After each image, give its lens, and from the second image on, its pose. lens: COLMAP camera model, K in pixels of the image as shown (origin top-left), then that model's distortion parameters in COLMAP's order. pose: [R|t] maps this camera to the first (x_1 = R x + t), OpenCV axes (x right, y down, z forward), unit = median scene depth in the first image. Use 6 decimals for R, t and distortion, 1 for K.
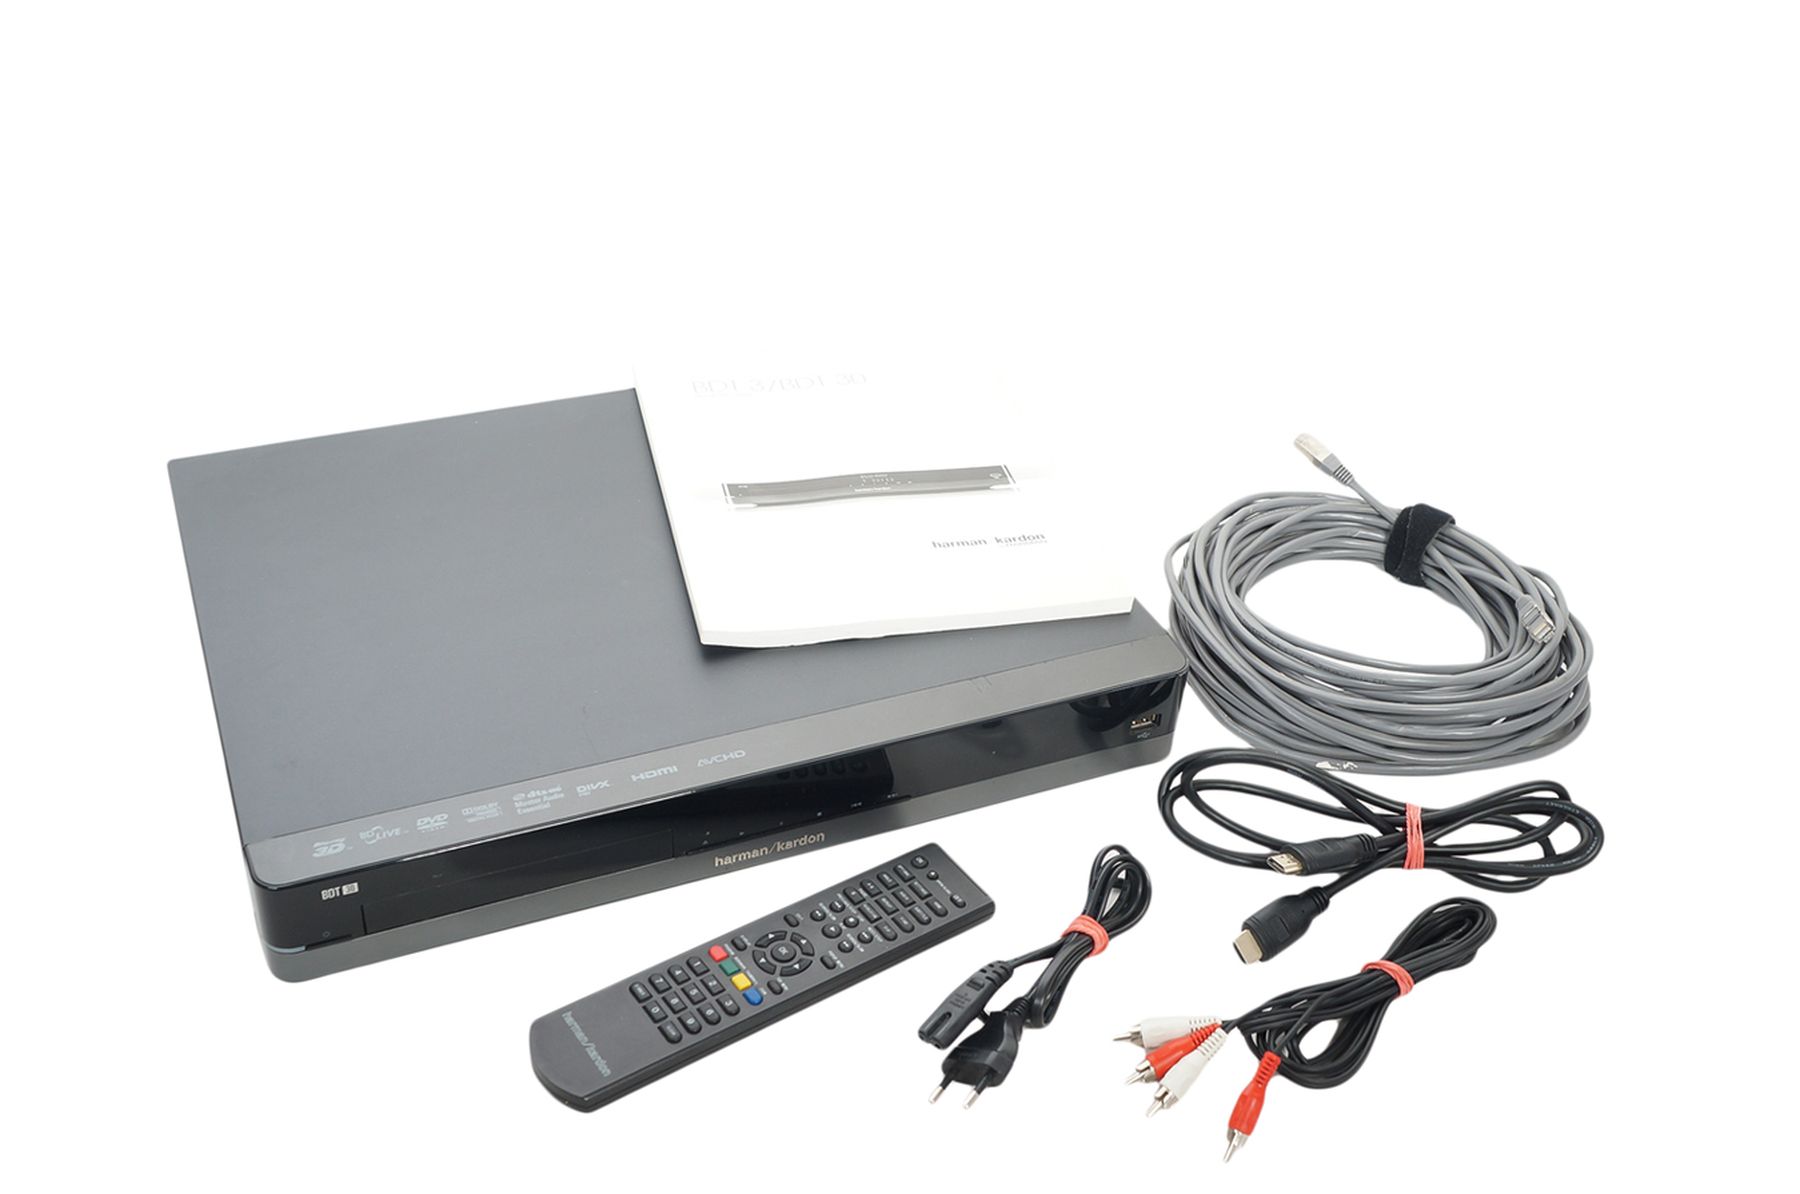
lens RADIAL K [[1749.4, 0, 893.8], [0, 1749.4, 589.7], [0, 0, 1]] dist [-0.052926, 0.000000]
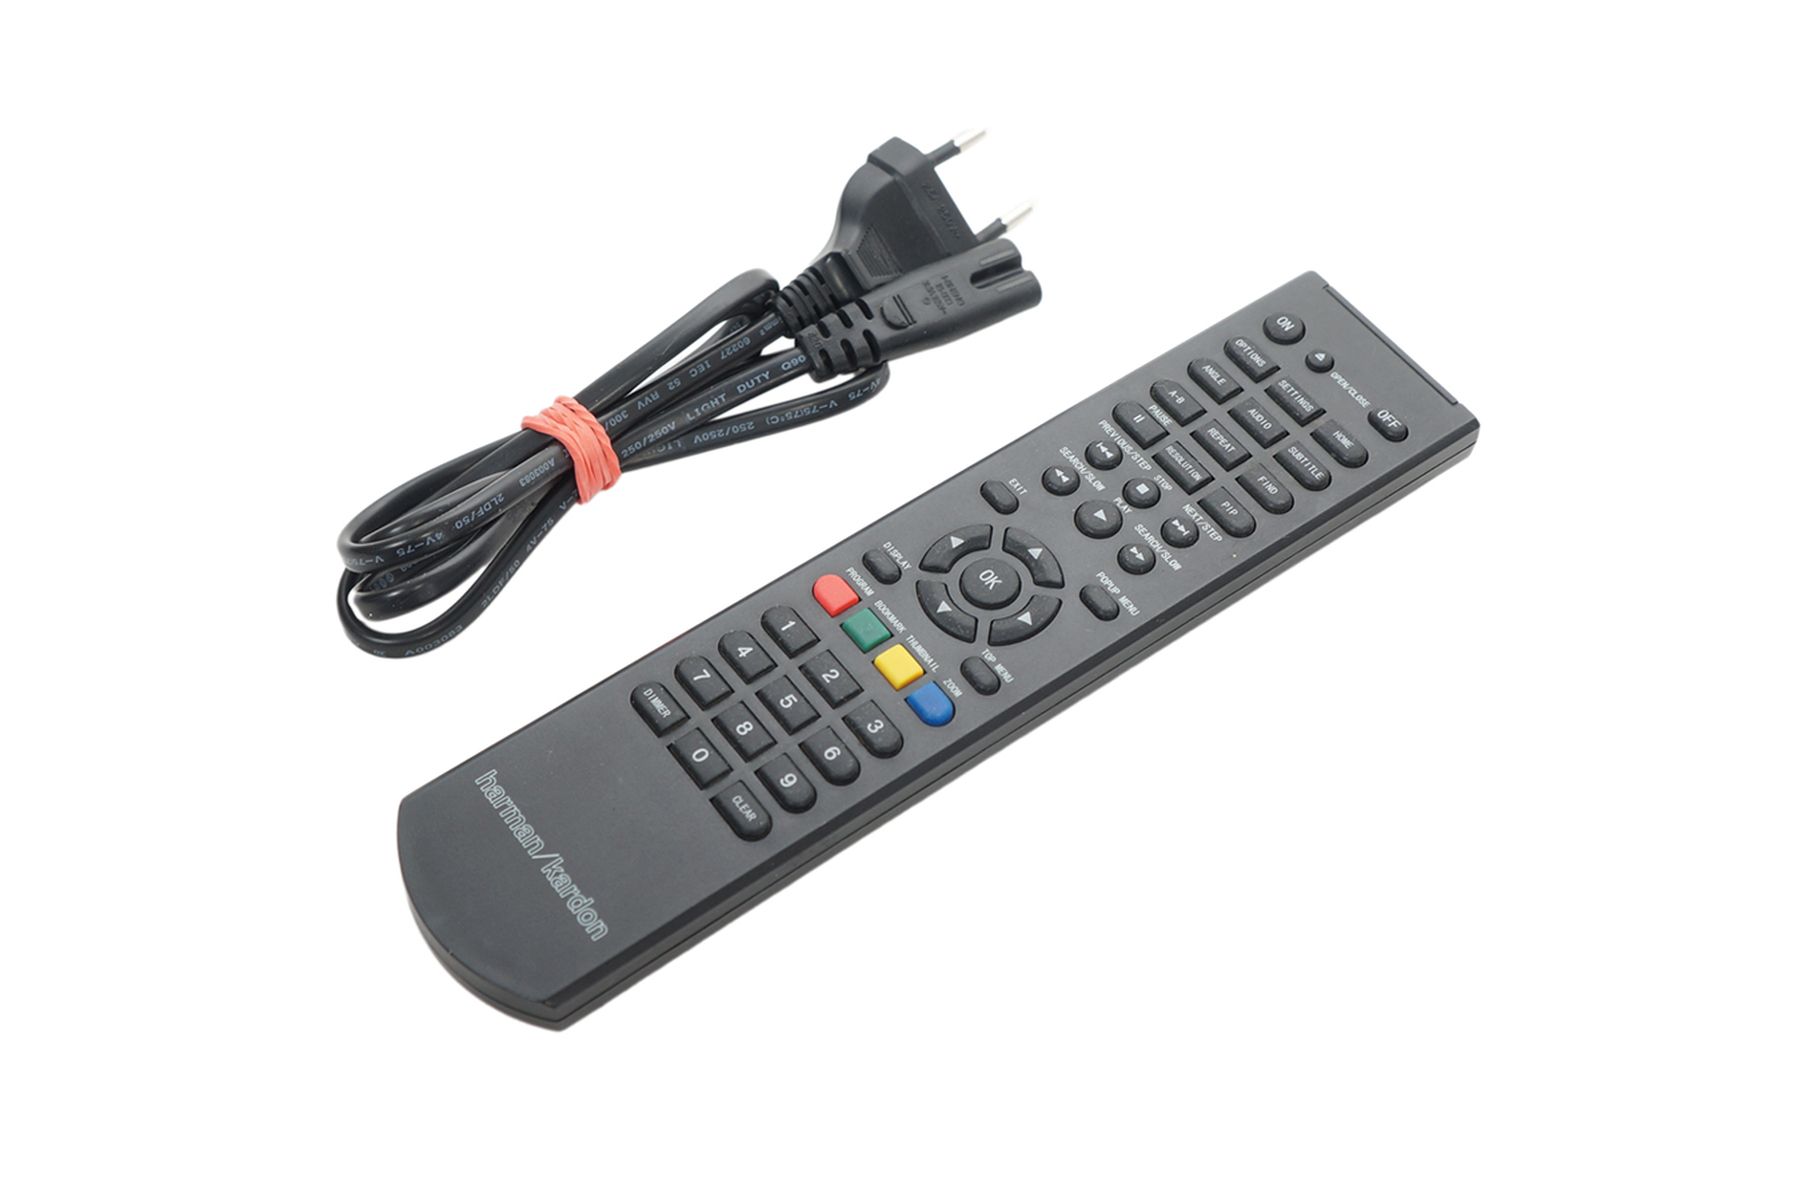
lens RADIAL K [[2648.3, 0, 906.8], [0, 2648.3, 593.5], [0, 0, 1]] dist [0.147573, 0.000000]
pose [[0.999108, -0.038732, -0.016839, -0.072915], [0.042149, 0.939642, 0.339553, -0.005389], [0.002671, -0.339960, 0.940436, 0.405804]]
